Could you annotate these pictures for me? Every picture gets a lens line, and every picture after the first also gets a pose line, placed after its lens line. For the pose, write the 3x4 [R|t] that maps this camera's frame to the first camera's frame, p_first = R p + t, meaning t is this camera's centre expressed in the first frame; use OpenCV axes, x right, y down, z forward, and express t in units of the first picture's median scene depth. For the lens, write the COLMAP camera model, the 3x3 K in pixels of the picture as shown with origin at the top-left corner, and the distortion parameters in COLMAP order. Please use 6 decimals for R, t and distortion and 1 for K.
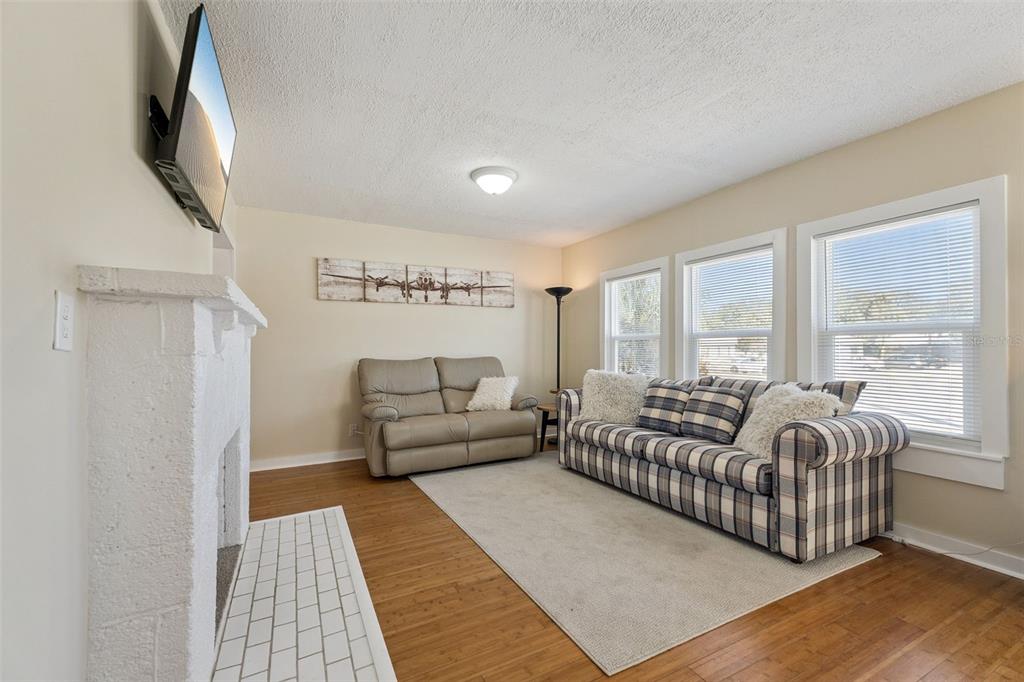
lens RADIAL K [[429.8, 0, 511.0], [0, 429.8, 347.8], [0, 0, 1]] dist [-0.002242, 0.000183]
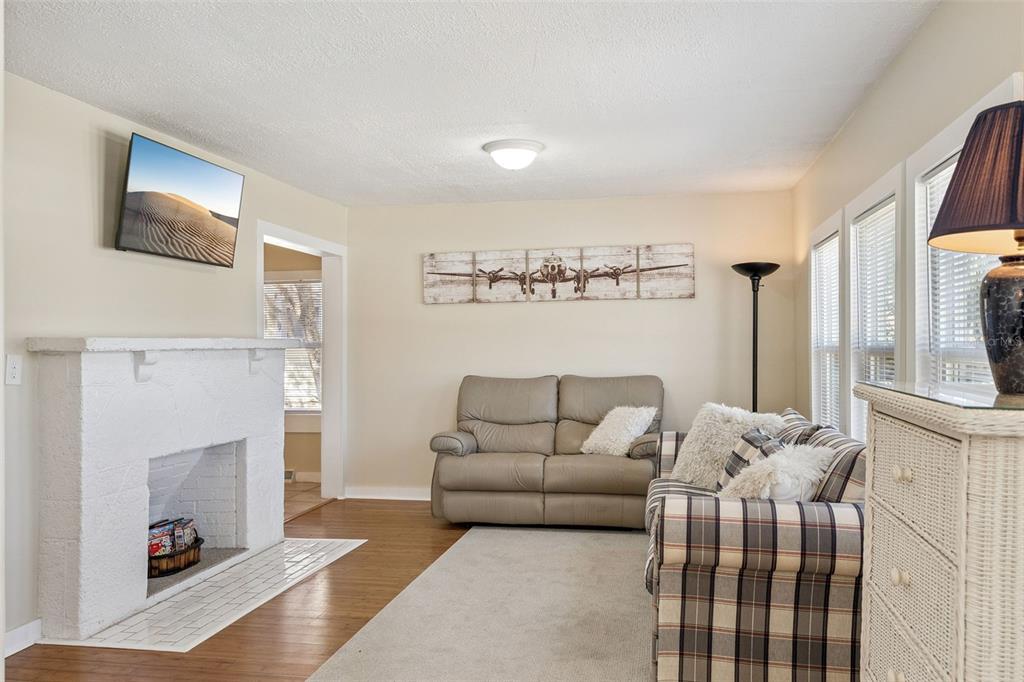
lens RADIAL K [[778.2, 0, 512.6], [0, 778.2, 339.7], [0, 0, 1]] dist [0.003433, -0.003680]
pose [[0.774743, -0.005390, -0.632253, 0.596757], [0.005677, 0.999983, -0.001569, -0.036828], [0.632250, -0.002374, 0.774761, -0.059422]]
